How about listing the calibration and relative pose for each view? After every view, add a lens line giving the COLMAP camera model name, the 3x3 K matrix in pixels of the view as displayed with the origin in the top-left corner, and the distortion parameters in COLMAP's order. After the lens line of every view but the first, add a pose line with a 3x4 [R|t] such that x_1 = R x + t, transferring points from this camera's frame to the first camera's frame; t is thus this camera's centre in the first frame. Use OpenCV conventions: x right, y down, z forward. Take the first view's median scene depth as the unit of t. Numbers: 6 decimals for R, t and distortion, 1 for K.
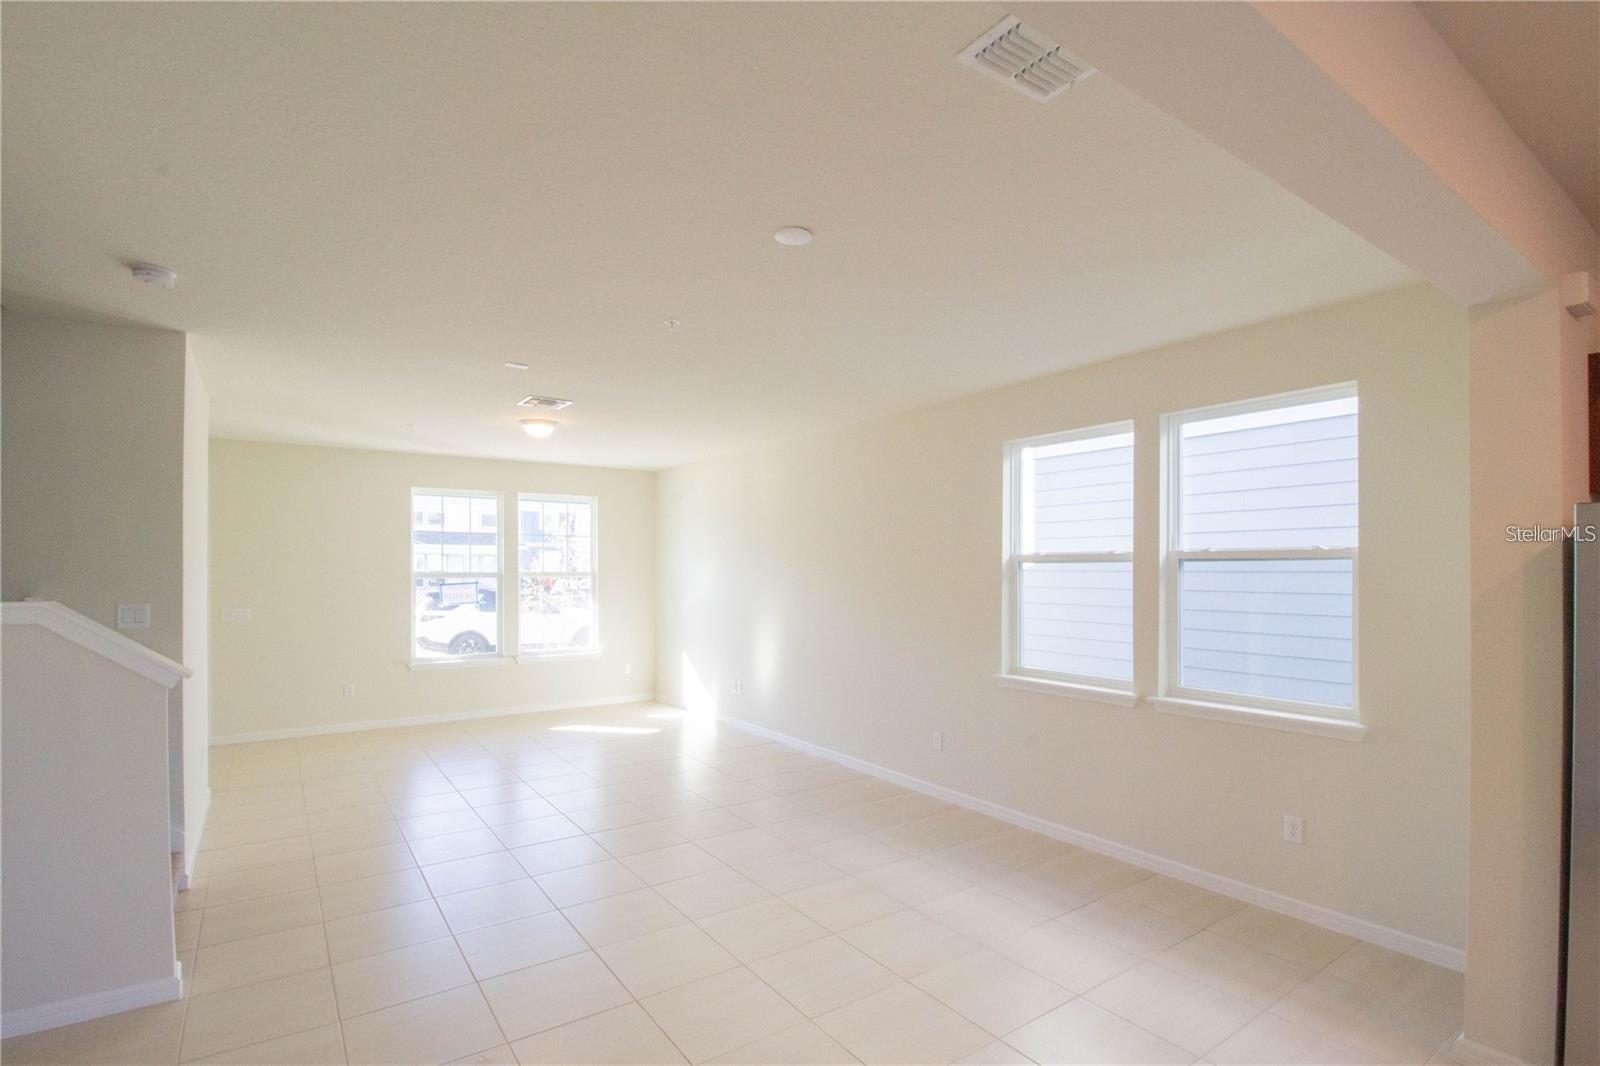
lens RADIAL K [[776.1, 0, 803.9], [0, 776.1, 577.4], [0, 0, 1]] dist [0.017275, 0.000132]
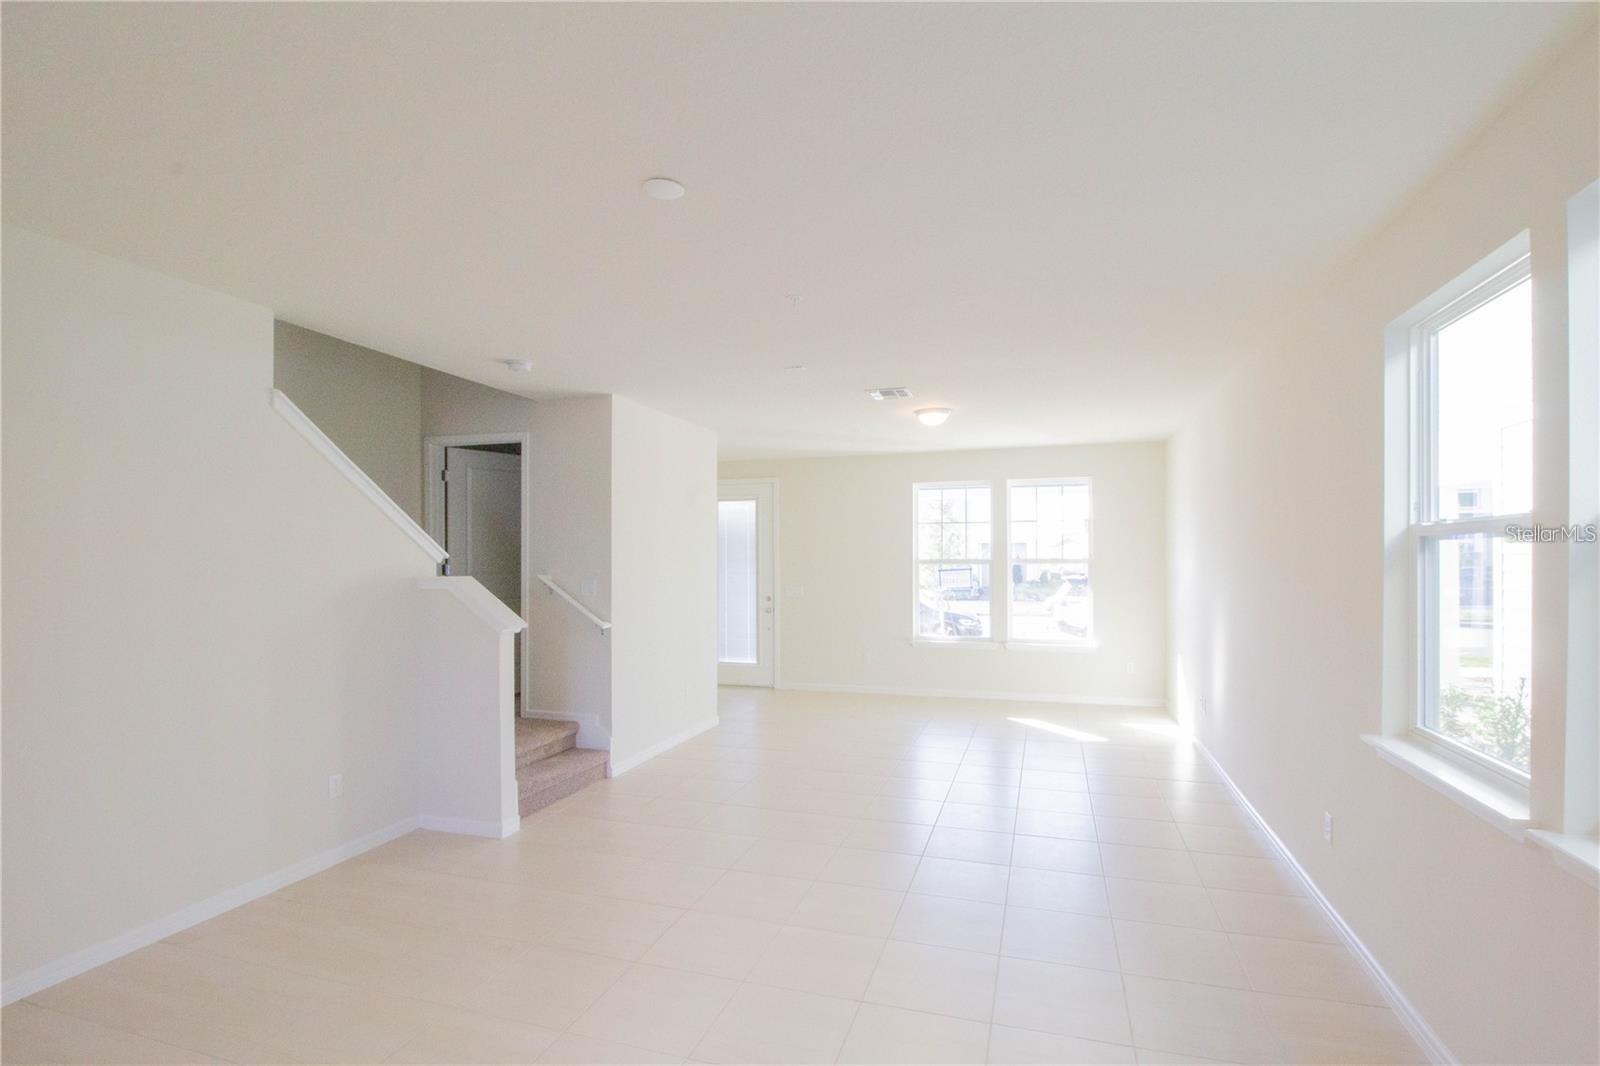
lens RADIAL K [[767.7, 0, 801.2], [0, 767.7, 550.4], [0, 0, 1]] dist [-0.001581, -0.000288]
pose [[0.629628, -0.007975, -0.776856, 0.242455], [-0.006540, 0.999857, -0.015565, -0.000074], [0.776869, 0.014880, 0.629486, 0.173066]]
